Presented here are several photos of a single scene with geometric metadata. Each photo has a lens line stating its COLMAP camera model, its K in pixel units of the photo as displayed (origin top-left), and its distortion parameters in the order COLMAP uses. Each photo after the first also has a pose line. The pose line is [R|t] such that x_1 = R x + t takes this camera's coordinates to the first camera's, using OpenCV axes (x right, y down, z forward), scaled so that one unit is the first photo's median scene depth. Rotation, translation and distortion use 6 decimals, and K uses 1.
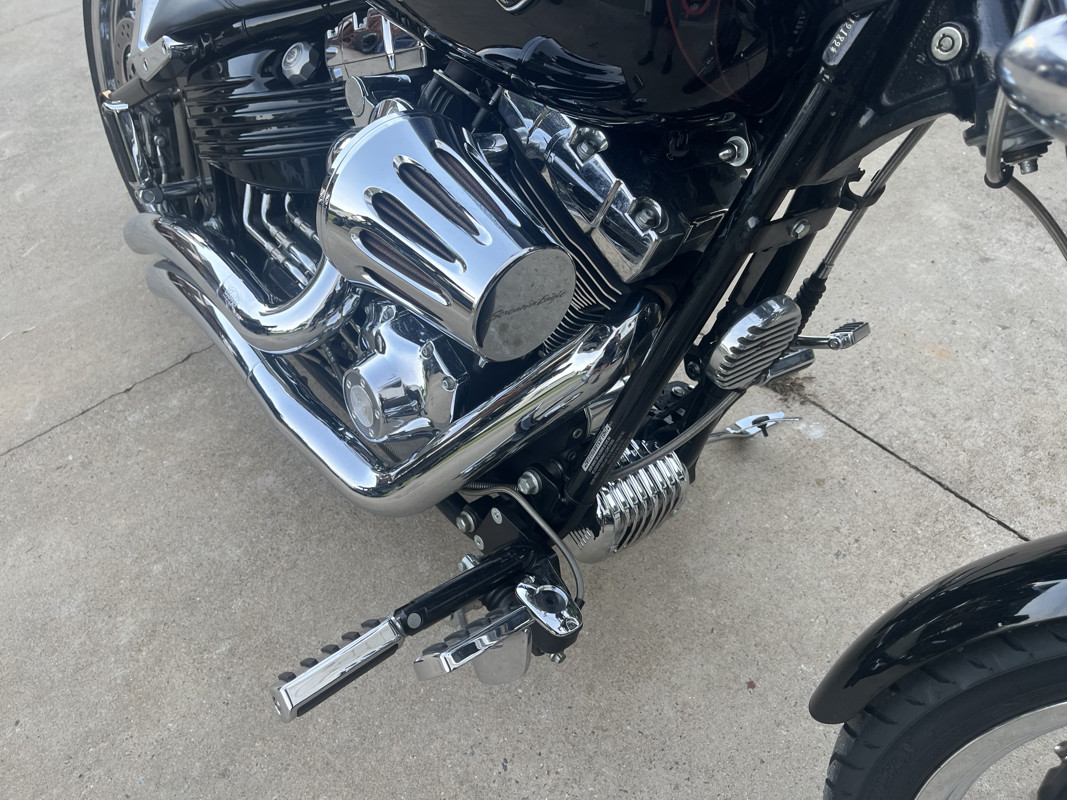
lens RADIAL K [[815.9, 0, 533.5], [0, 815.9, 400.0], [0, 0, 1]] dist [0.081015, -0.103115]
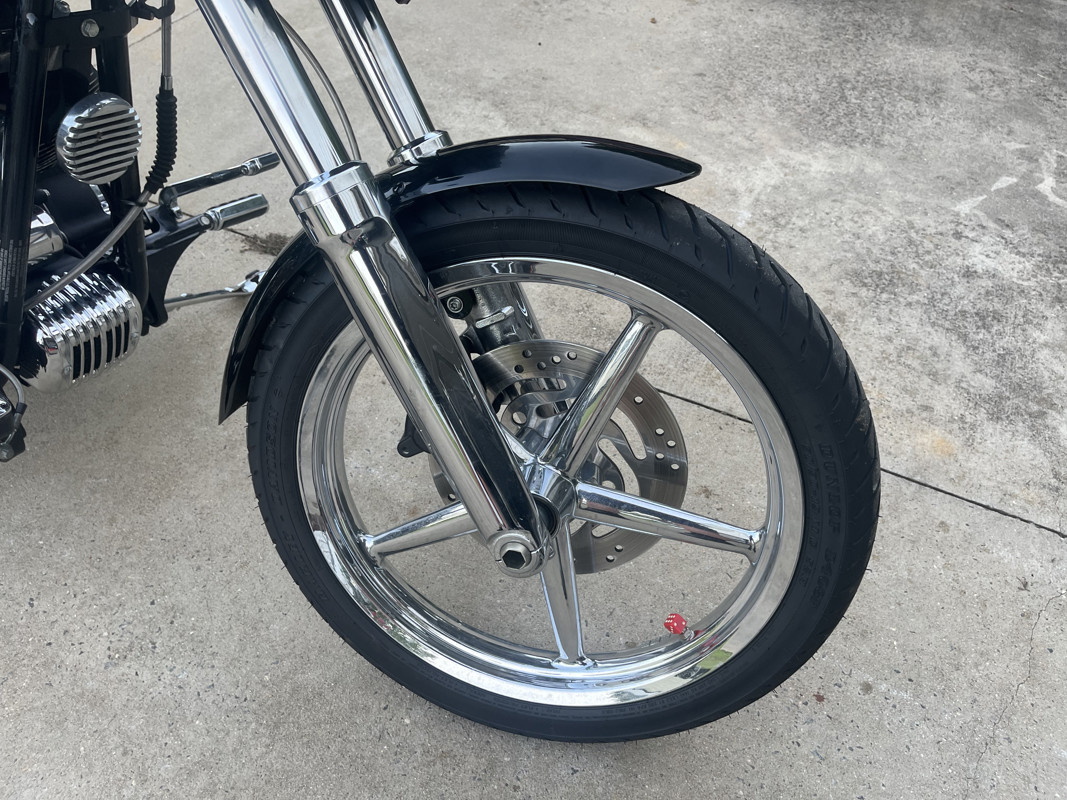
lens RADIAL K [[815.9, 0, 533.5], [0, 815.9, 400.0], [0, 0, 1]] dist [0.081015, -0.103115]
pose [[0.906414, -0.230934, 0.353670, 0.210045], [0.222588, 0.972762, 0.064714, 0.231081], [-0.358982, 0.020065, 0.933129, -0.217240]]
